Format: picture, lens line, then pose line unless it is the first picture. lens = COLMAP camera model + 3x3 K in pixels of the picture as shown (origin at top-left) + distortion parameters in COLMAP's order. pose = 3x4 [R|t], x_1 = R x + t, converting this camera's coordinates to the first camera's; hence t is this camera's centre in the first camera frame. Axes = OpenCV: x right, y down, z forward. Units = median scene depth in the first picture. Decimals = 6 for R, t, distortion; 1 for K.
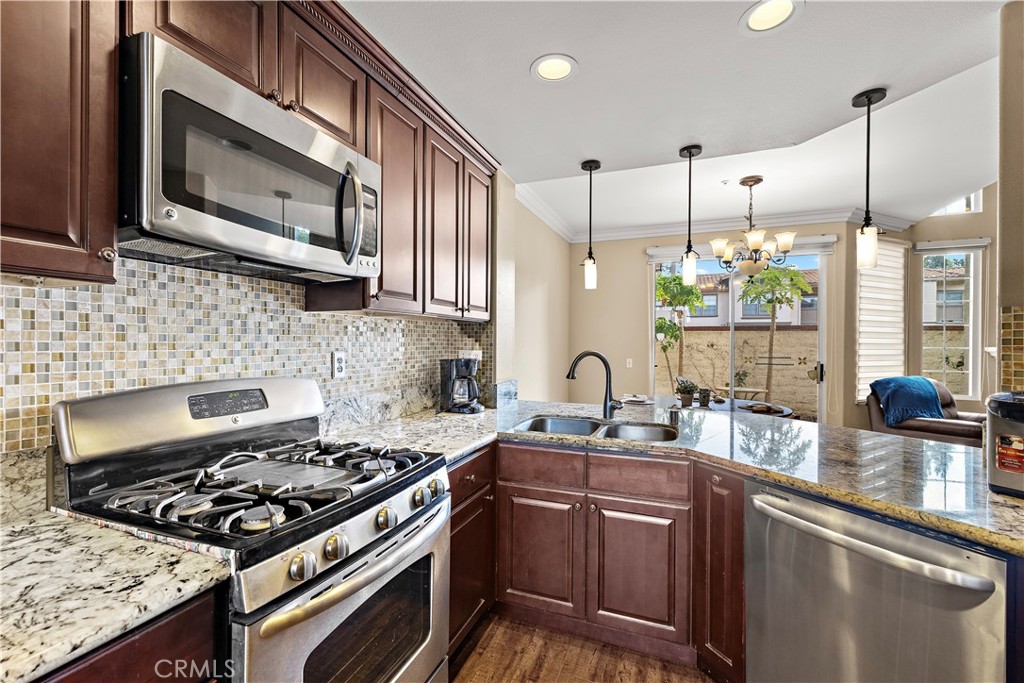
lens RADIAL K [[437.9, 0, 506.6], [0, 437.9, 340.0], [0, 0, 1]] dist [0.000568, 0.000130]
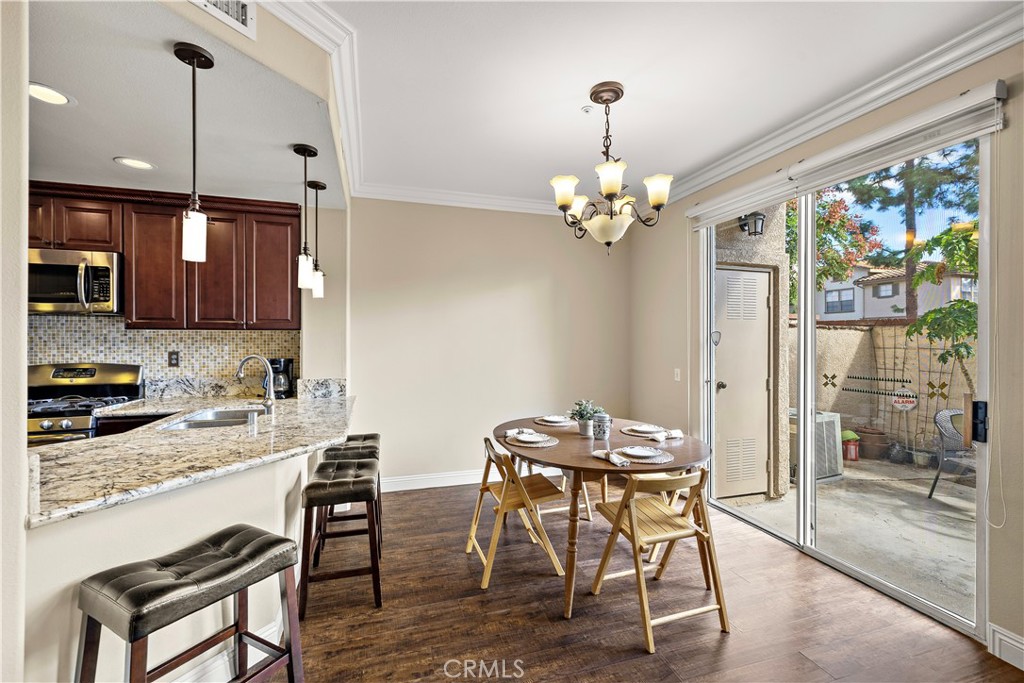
lens RADIAL K [[437.9, 0, 513.0], [0, 437.9, 346.0], [0, 0, 1]] dist [0.000568, 0.000130]
pose [[0.642503, -0.006786, -0.766253, 2.415025], [0.006155, 0.999974, -0.003695, 0.022547], [0.766259, -0.002342, 0.642528, 1.177545]]
